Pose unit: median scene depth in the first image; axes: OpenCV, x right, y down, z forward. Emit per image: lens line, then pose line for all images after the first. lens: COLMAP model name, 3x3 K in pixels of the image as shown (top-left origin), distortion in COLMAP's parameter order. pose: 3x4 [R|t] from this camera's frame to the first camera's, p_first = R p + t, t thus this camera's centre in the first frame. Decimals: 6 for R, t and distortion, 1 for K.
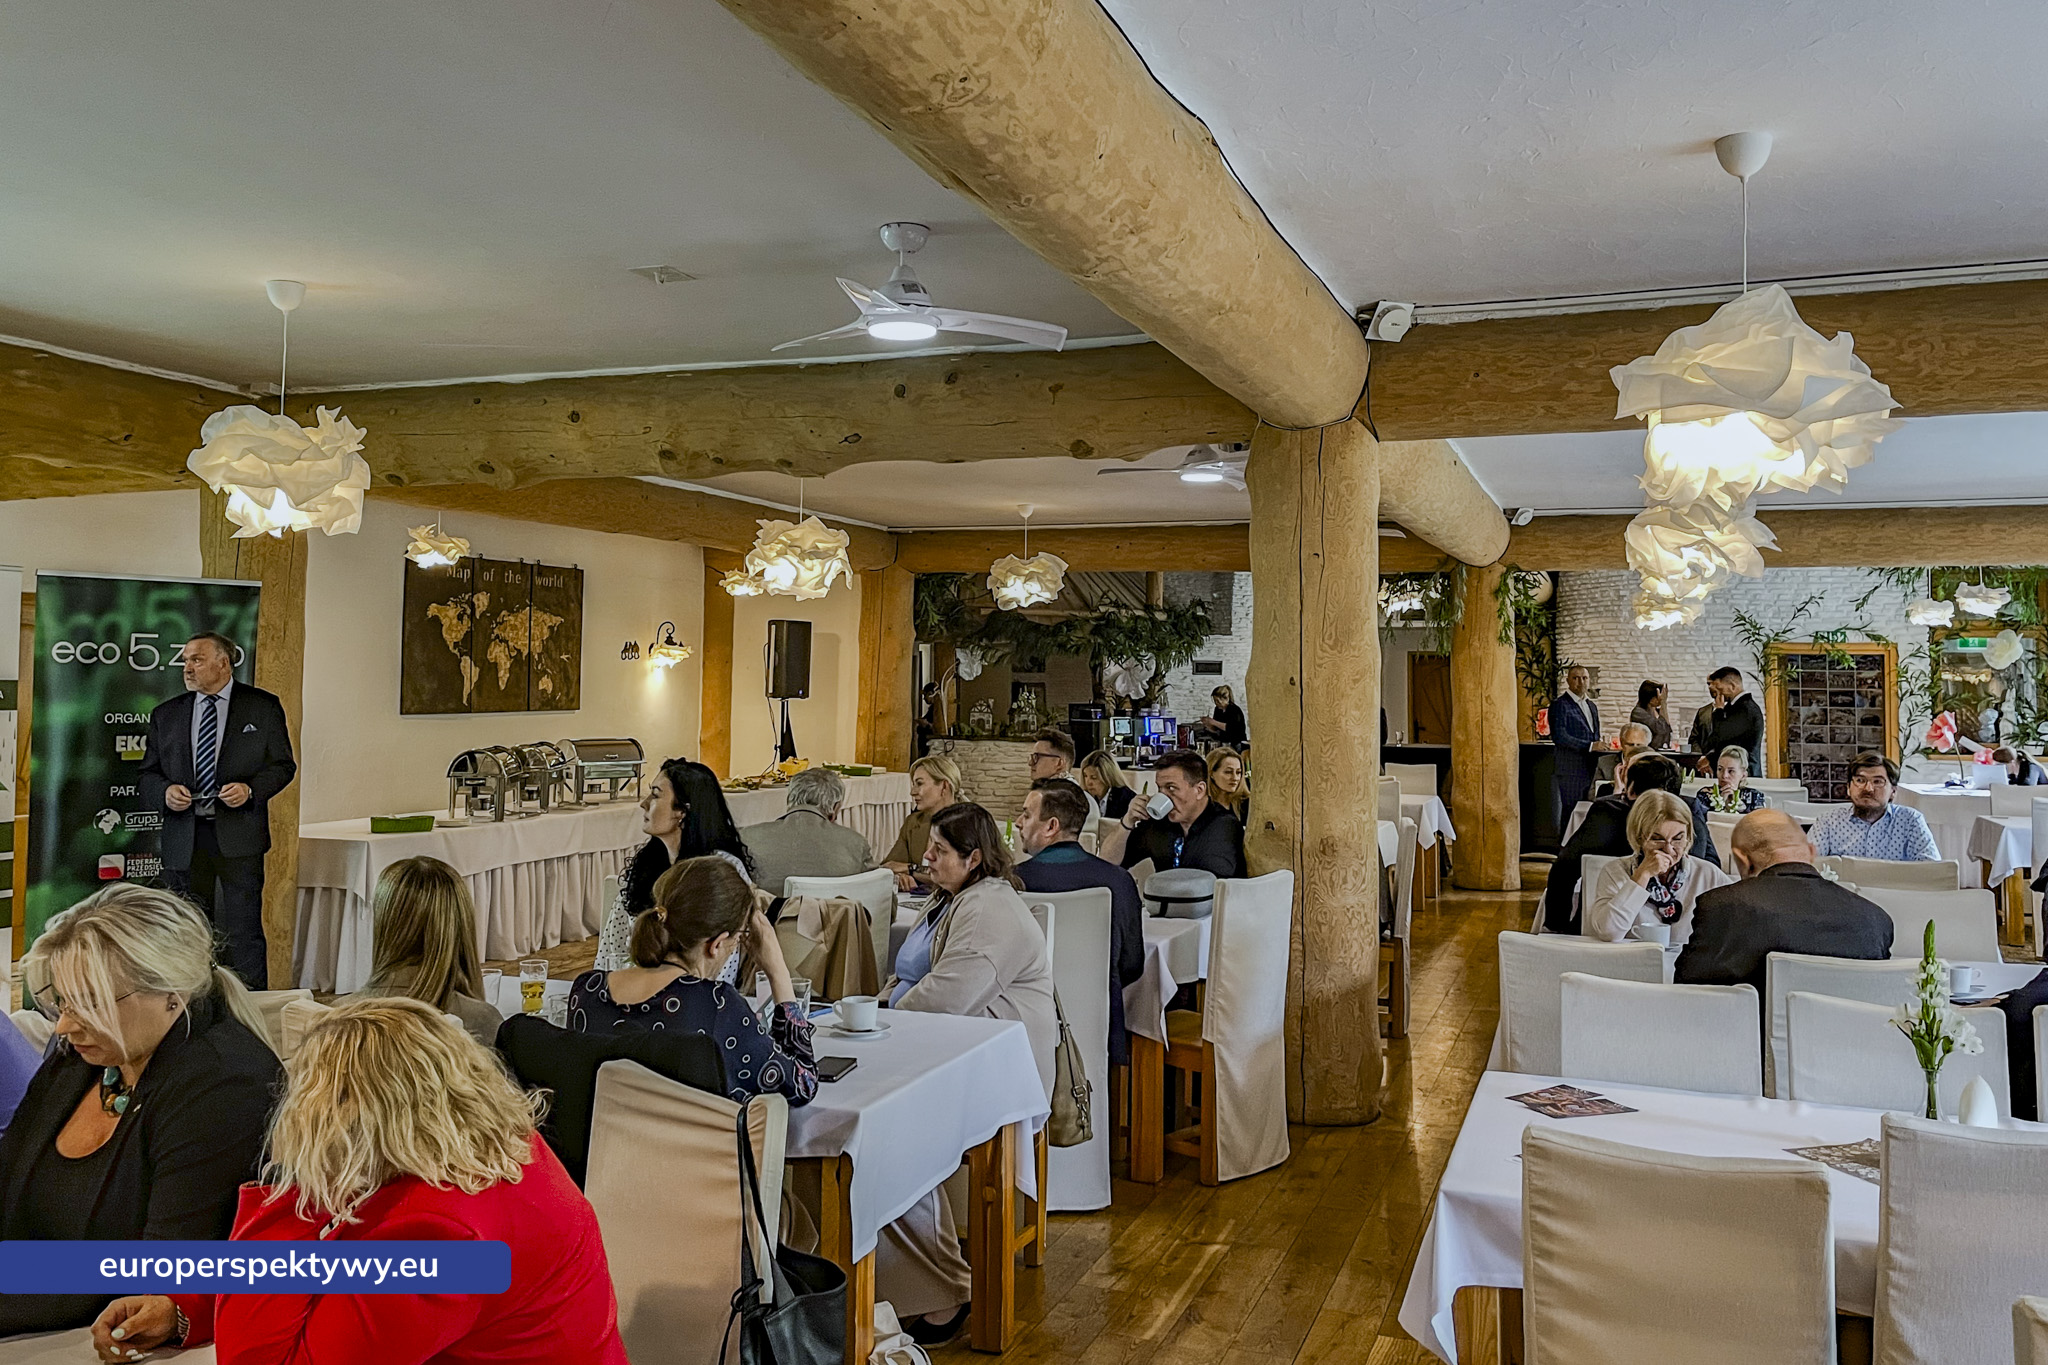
lens RADIAL K [[1628.9, 0, 976.5], [0, 1628.9, 580.8], [0, 0, 1]] dist [0.093338, -0.128913]
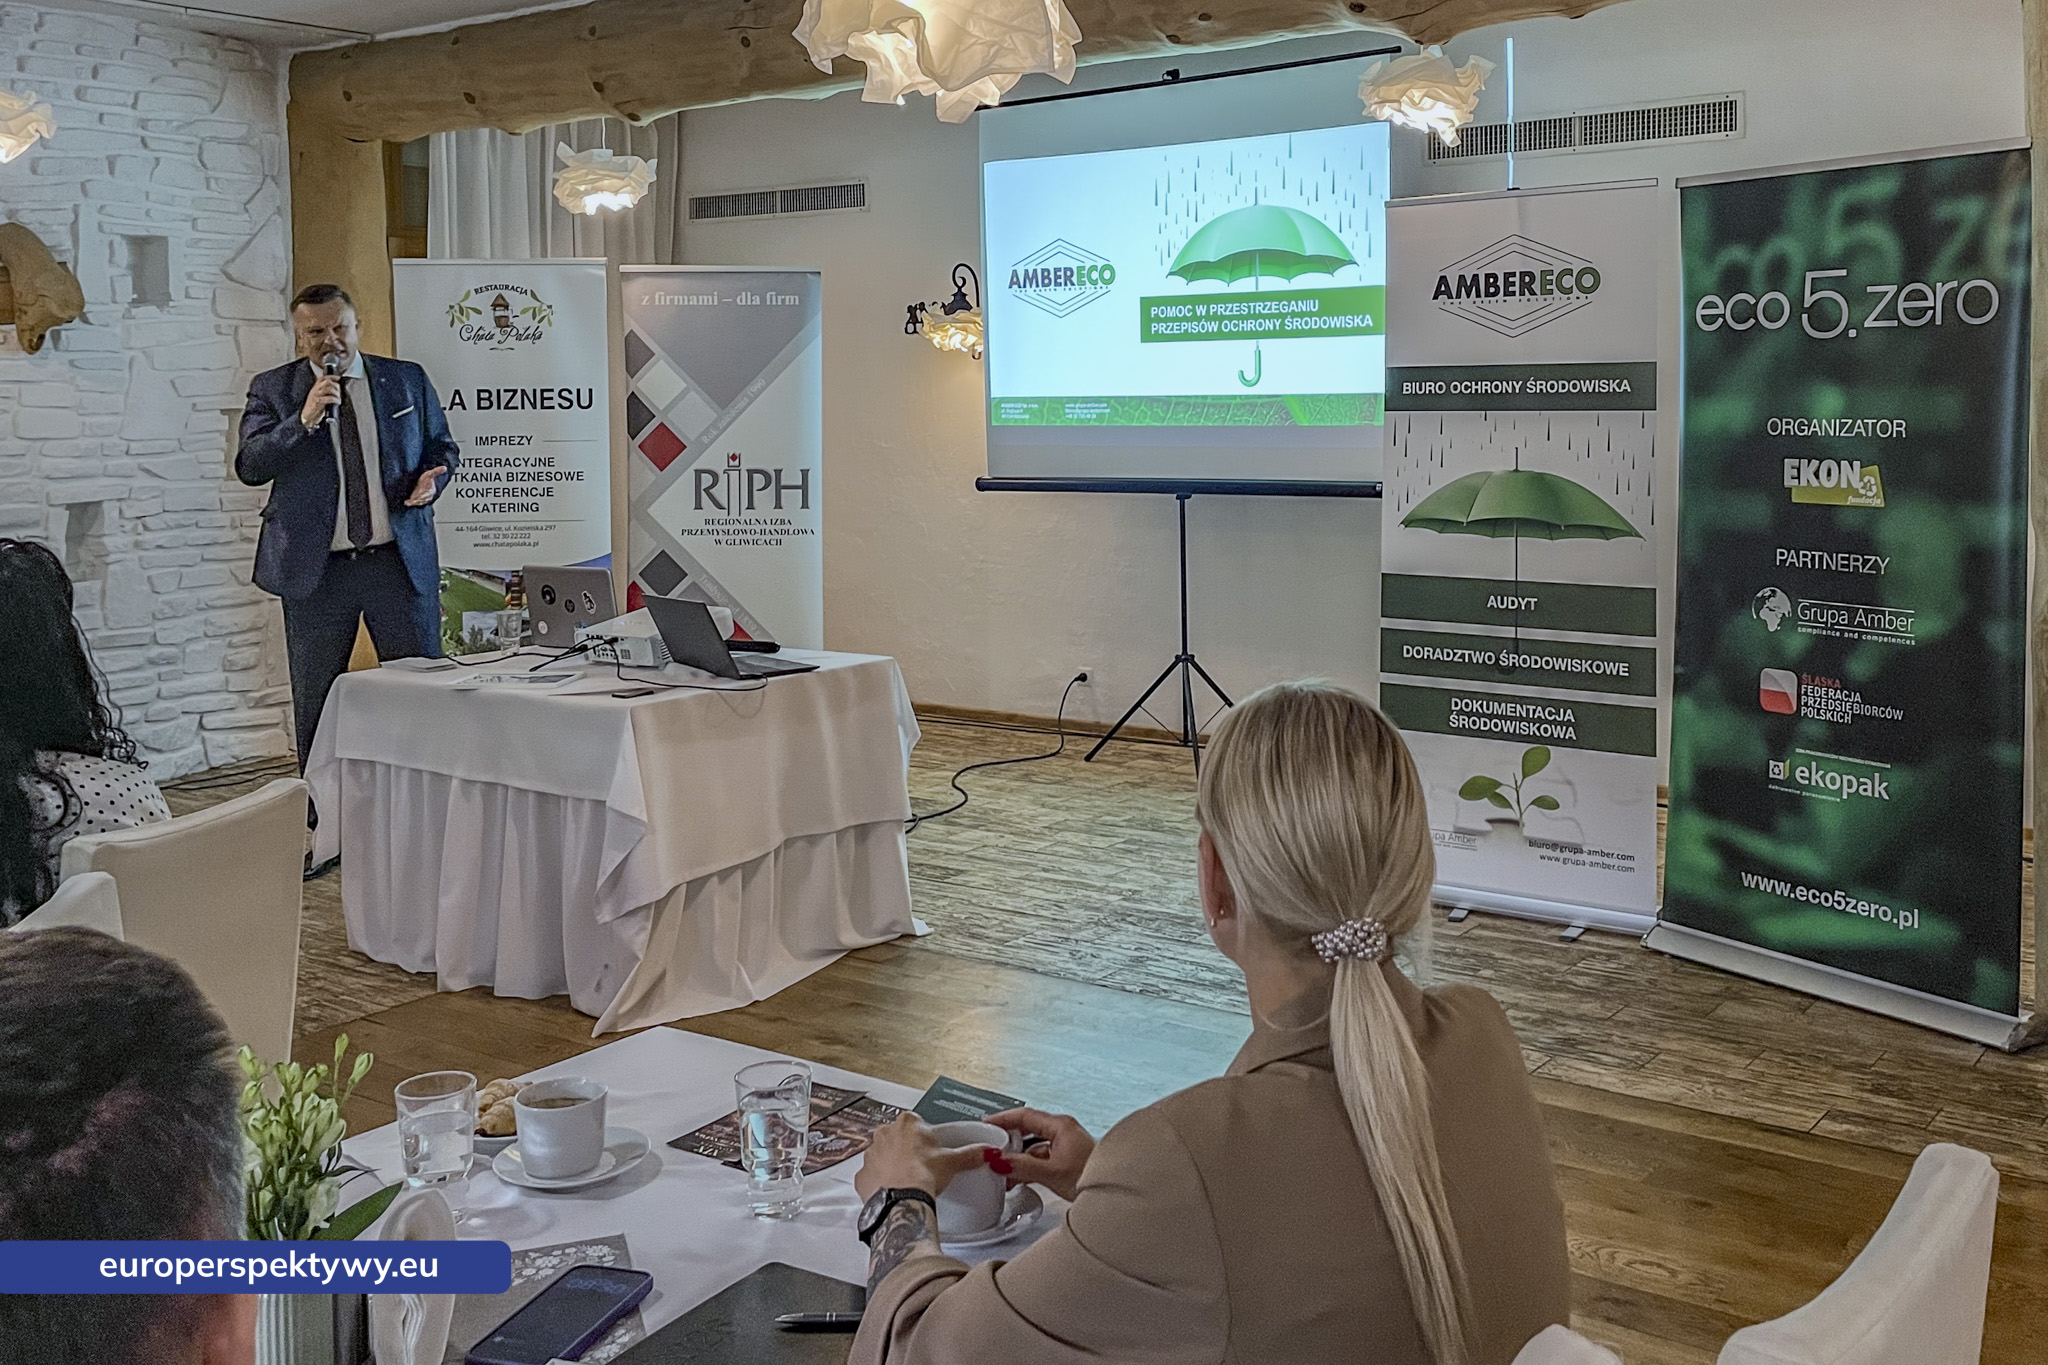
lens RADIAL K [[1946.7, 0, 1137.6], [0, 1946.7, 419.8], [0, 0, 1]] dist [0.134833, -0.265119]
pose [[-0.227380, 0.009929, -0.973755, 0.118421], [0.070145, 0.997517, -0.006208, 0.047782], [0.971276, -0.069716, -0.227512, 0.643833]]
